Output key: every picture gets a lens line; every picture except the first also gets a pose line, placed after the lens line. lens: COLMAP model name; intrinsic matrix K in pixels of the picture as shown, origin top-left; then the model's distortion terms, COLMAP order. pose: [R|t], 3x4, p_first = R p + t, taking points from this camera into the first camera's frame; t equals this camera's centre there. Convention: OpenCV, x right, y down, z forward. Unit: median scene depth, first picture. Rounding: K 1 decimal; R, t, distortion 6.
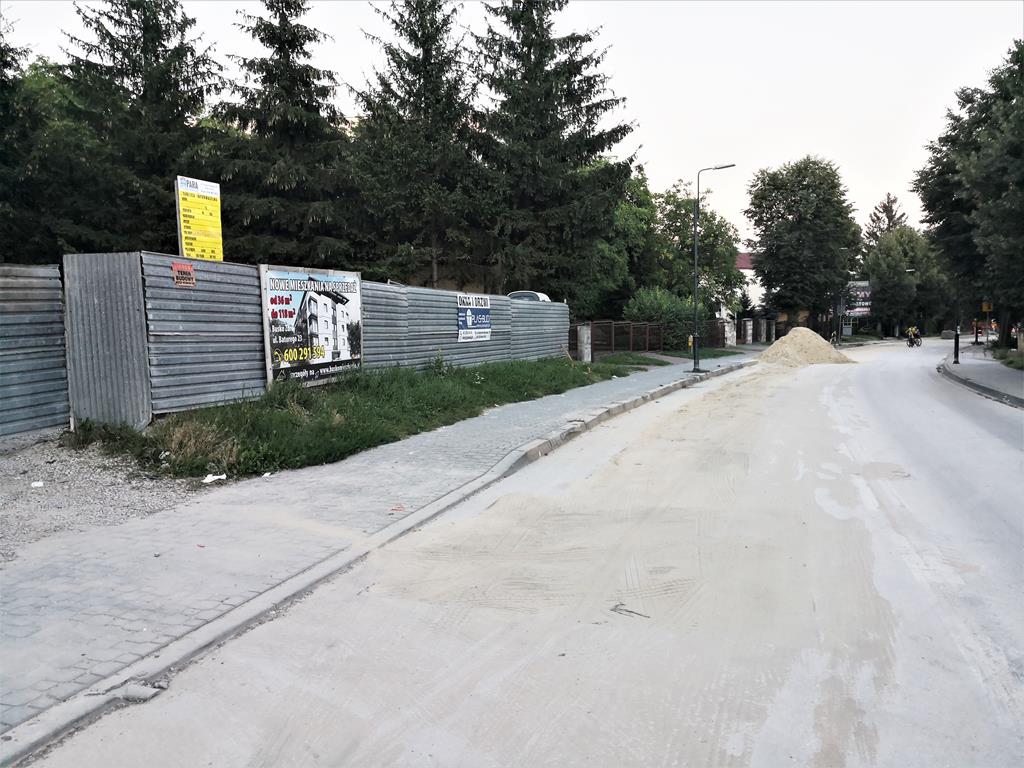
lens RADIAL K [[812.6, 0, 514.7], [0, 812.6, 377.0], [0, 0, 1]] dist [-0.006217, -0.013592]
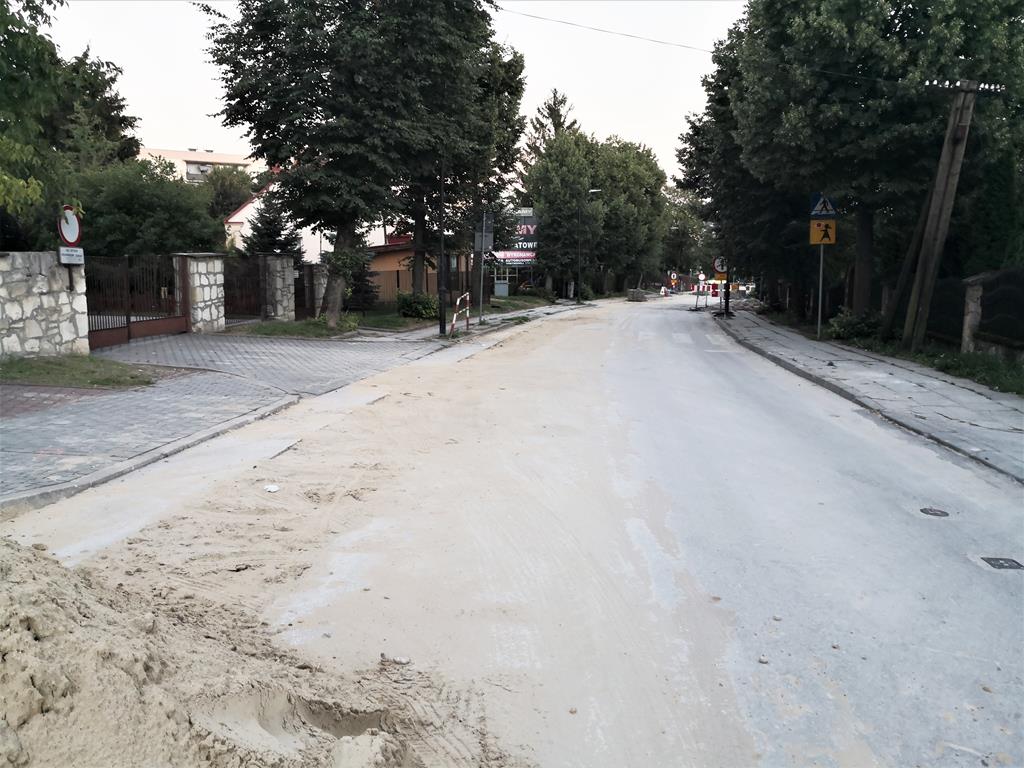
lens RADIAL K [[812.6, 0, 506.8], [0, 812.6, 385.4], [0, 0, 1]] dist [-0.006217, -0.013592]
pose [[0.925104, -0.040724, 0.377524, 0.186821], [0.016421, 0.997593, 0.067373, -0.026826], [-0.379359, -0.056128, 0.923545, 0.446394]]
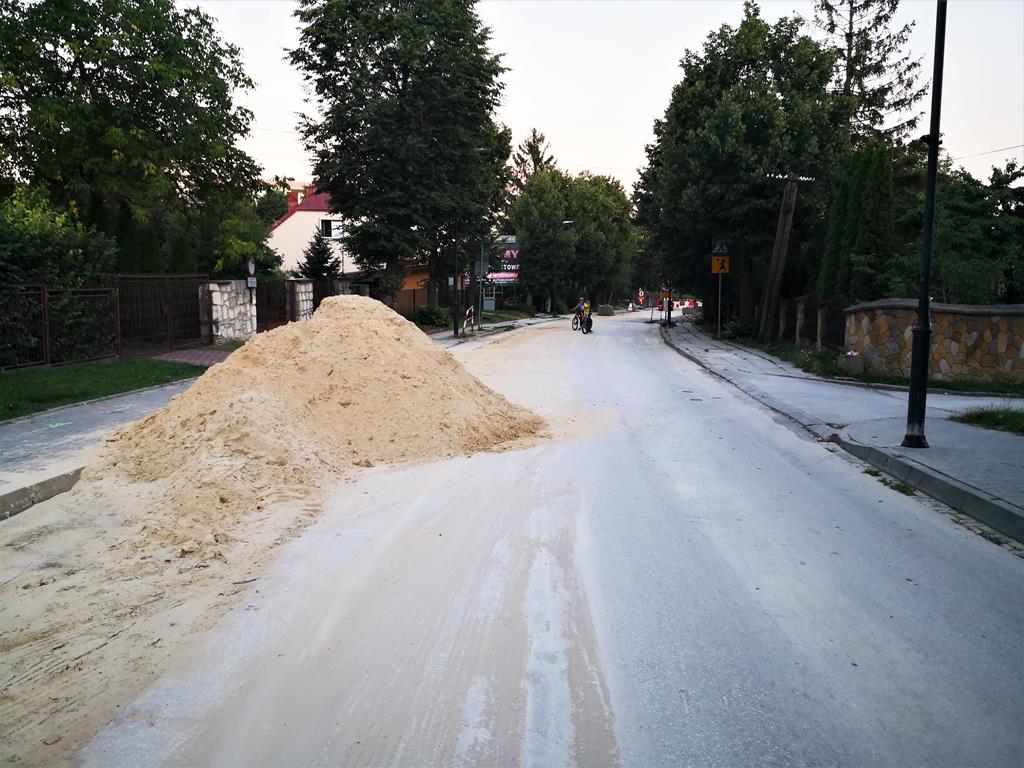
lens RADIAL K [[812.6, 0, 513.6], [0, 812.6, 390.9], [0, 0, 1]] dist [-0.006217, -0.013592]
pose [[0.911686, -0.036012, 0.409306, 0.137455], [0.014693, 0.998372, 0.055112, -0.020569], [-0.410624, -0.044231, 0.910731, 0.345171]]
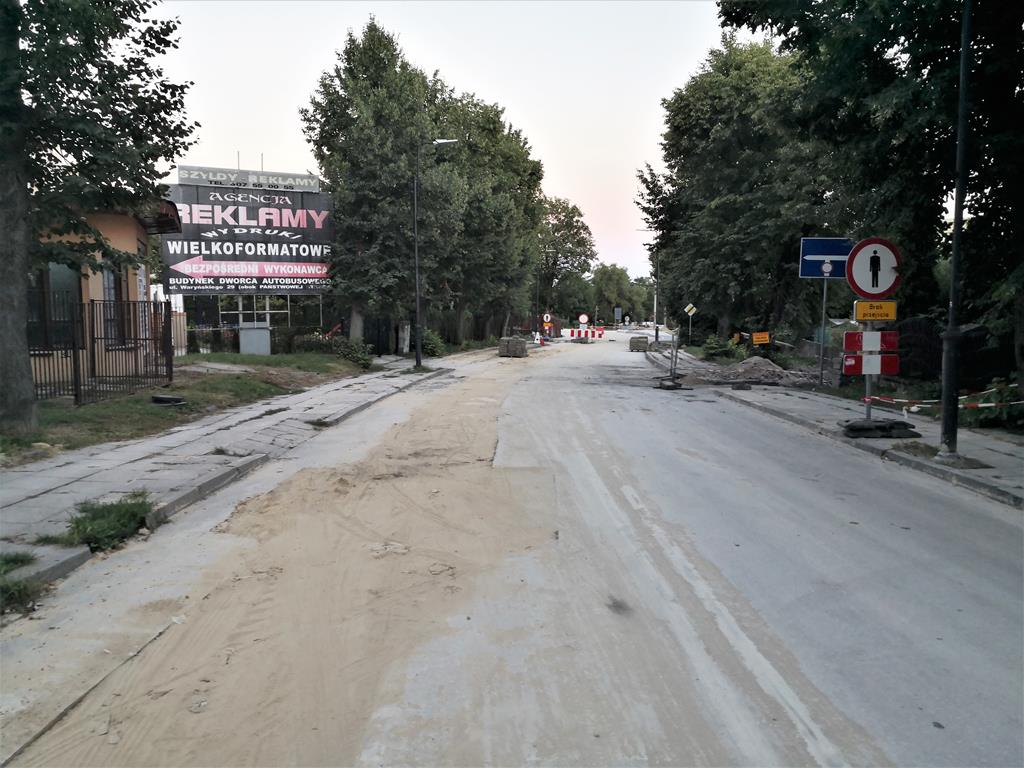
lens RADIAL K [[812.6, 0, 515.9], [0, 812.6, 380.7], [0, 0, 1]] dist [-0.006217, -0.013592]
pose [[0.829313, -0.033544, 0.557777, 0.335826], [0.032593, 0.999401, 0.011642, -0.044335], [-0.557834, 0.008524, 0.829909, 0.730337]]
